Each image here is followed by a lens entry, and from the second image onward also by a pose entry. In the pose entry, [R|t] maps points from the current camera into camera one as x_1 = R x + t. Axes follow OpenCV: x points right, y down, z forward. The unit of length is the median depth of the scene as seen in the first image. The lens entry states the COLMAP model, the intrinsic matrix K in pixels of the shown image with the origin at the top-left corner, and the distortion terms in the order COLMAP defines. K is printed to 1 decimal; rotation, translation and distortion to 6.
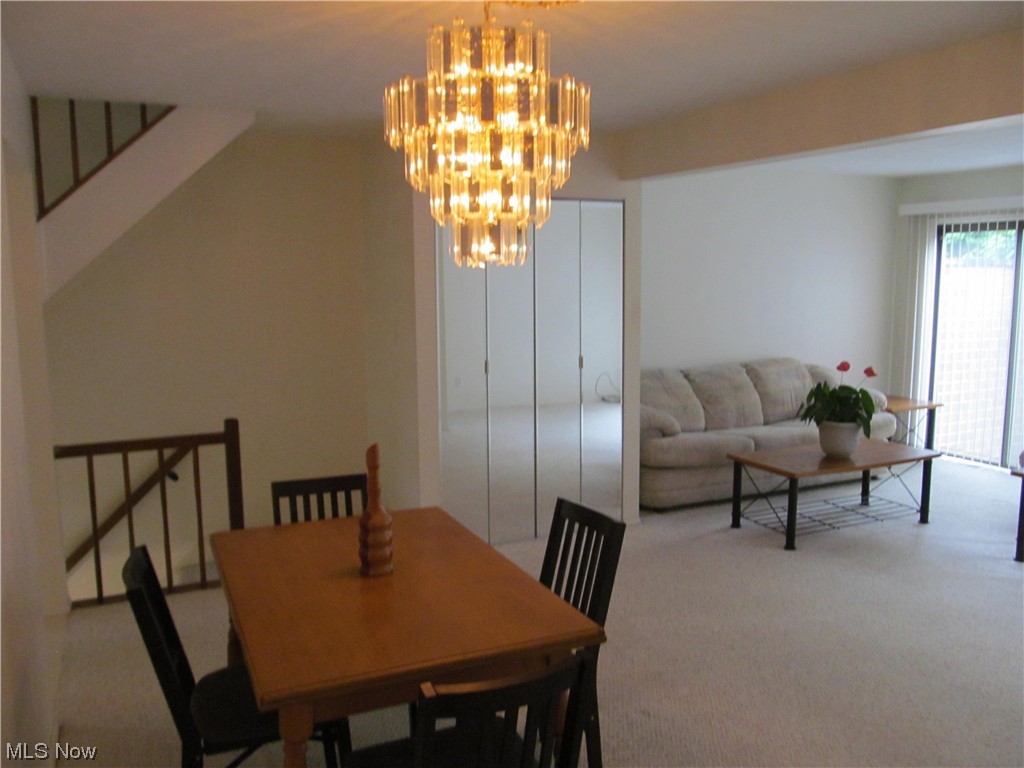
lens RADIAL K [[818.9, 0, 512.0], [0, 818.9, 384.0], [0, 0, 1]] dist [-0.114607, 0.059917]
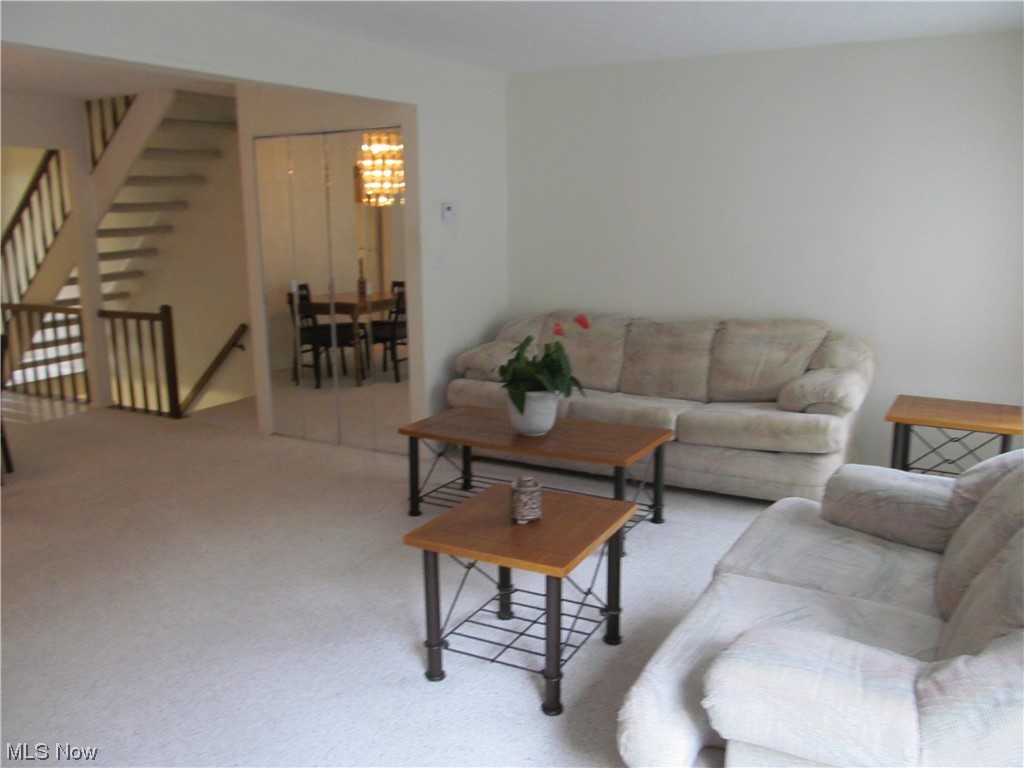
lens RADIAL K [[818.9, 0, 512.0], [0, 818.9, 384.0], [0, 0, 1]] dist [-0.114607, 0.059917]
pose [[0.589370, 0.164387, -0.790962, 1.076110], [-0.098075, 0.986396, 0.131926, -0.062735], [0.801888, -0.000179, 0.597474, 0.561032]]
